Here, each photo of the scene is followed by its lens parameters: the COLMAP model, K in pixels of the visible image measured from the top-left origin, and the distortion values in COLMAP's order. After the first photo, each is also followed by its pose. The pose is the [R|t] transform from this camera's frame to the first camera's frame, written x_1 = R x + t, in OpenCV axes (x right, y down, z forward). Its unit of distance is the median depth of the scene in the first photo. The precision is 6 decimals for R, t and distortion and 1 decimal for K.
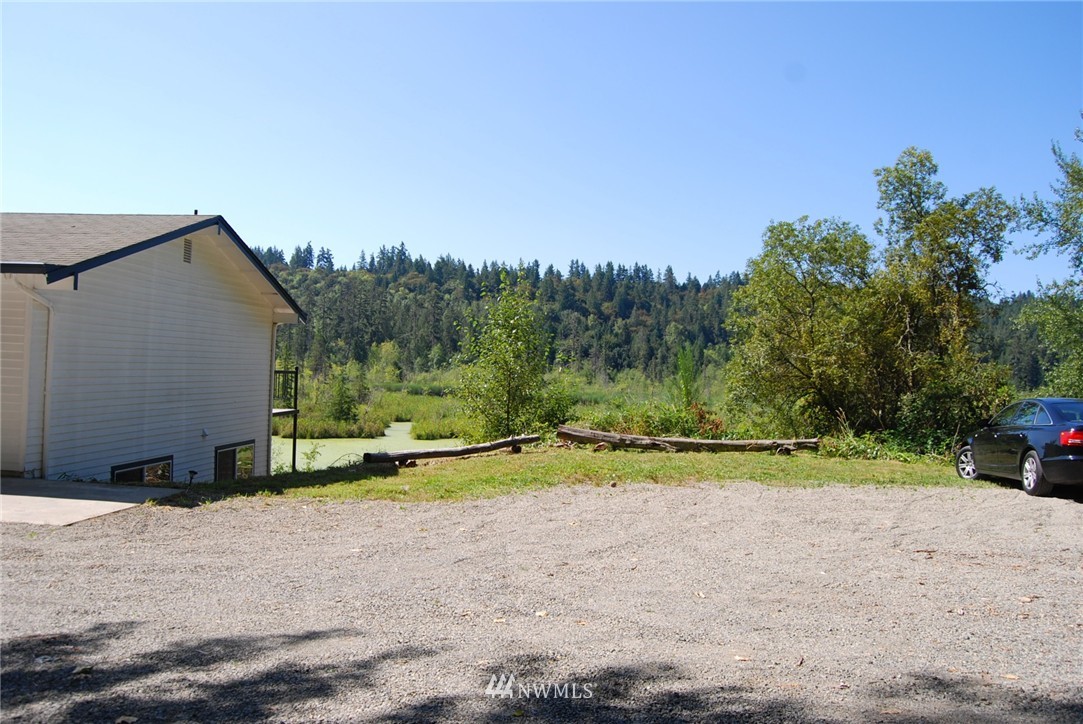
lens RADIAL K [[870.8, 0, 541.5], [0, 870.8, 362.0], [0, 0, 1]] dist [-0.051387, 0.015193]
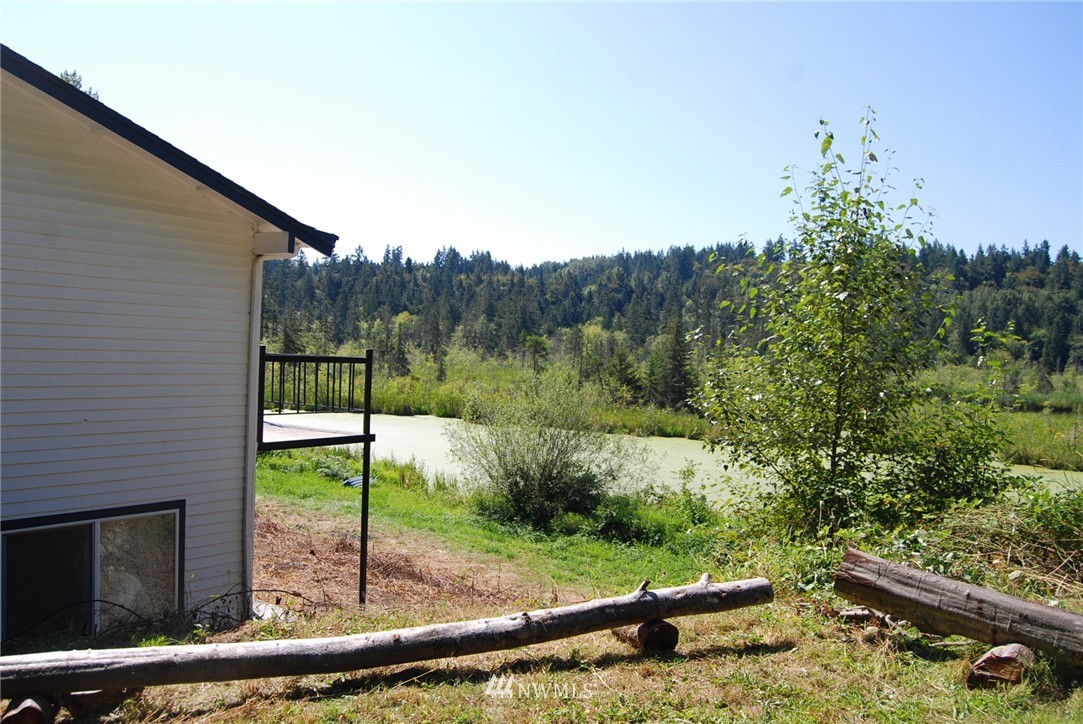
lens RADIAL K [[867.6, 0, 541.5], [0, 867.6, 362.0], [0, 0, 1]] dist [-0.057876, 0.000560]
pose [[0.855009, 0.009673, -0.518523, 0.058906], [-0.008040, 0.999953, 0.005396, 0.007549], [0.518551, -0.000445, 0.855047, 0.523155]]
